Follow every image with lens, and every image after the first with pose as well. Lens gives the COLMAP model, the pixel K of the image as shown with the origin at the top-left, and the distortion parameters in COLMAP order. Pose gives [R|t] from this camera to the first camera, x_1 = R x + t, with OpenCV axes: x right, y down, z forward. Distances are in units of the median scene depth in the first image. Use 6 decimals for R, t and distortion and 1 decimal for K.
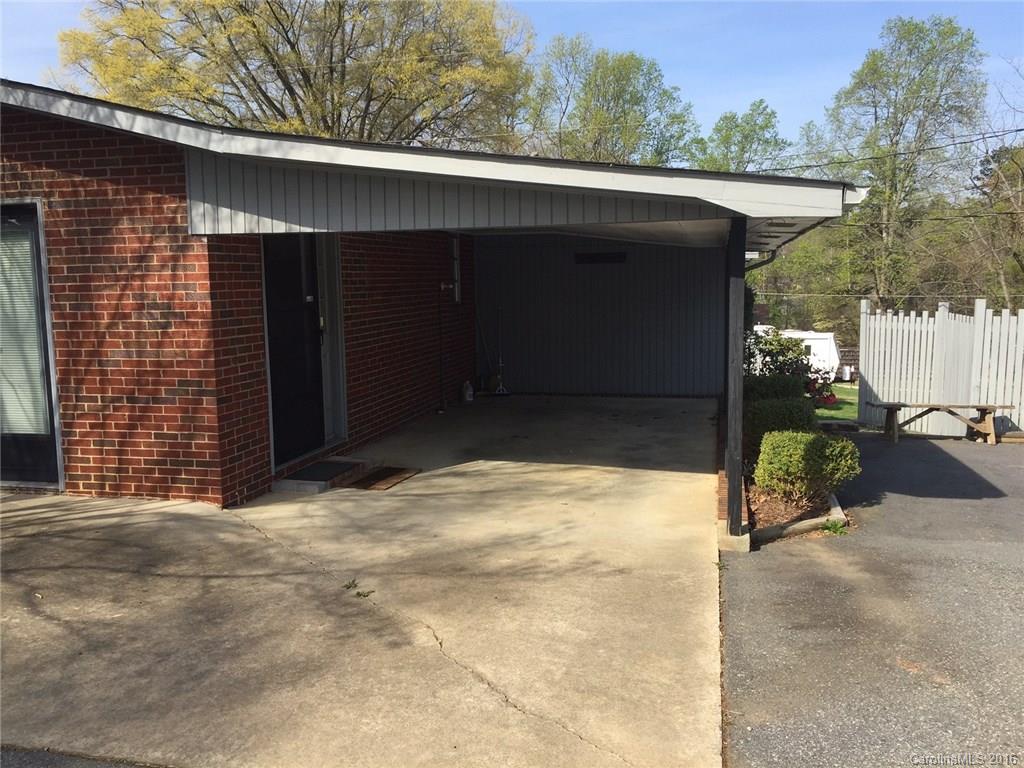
lens RADIAL K [[879.5, 0, 513.5], [0, 879.5, 379.0], [0, 0, 1]] dist [0.095926, -0.135151]
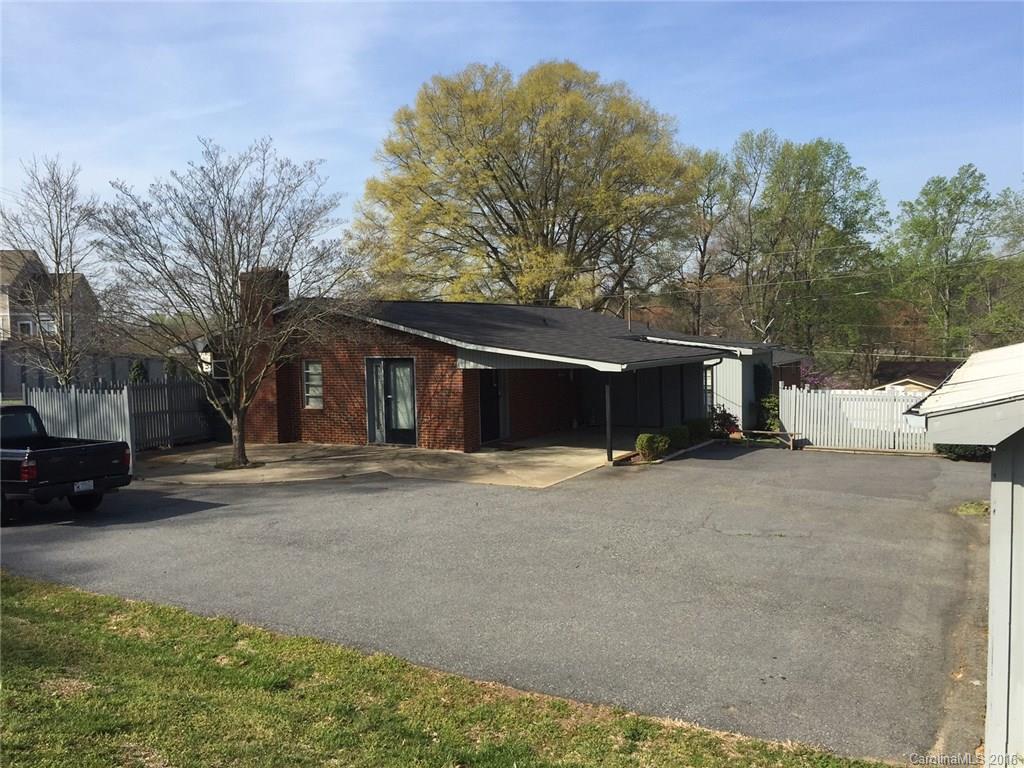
lens RADIAL K [[879.5, 0, 513.5], [0, 879.5, 379.0], [0, 0, 1]] dist [0.095926, -0.135151]
pose [[0.966100, 0.010410, -0.257960, 0.057188], [-0.024882, 0.998290, -0.052900, 0.003819], [0.256968, 0.057525, 0.964706, -0.176085]]
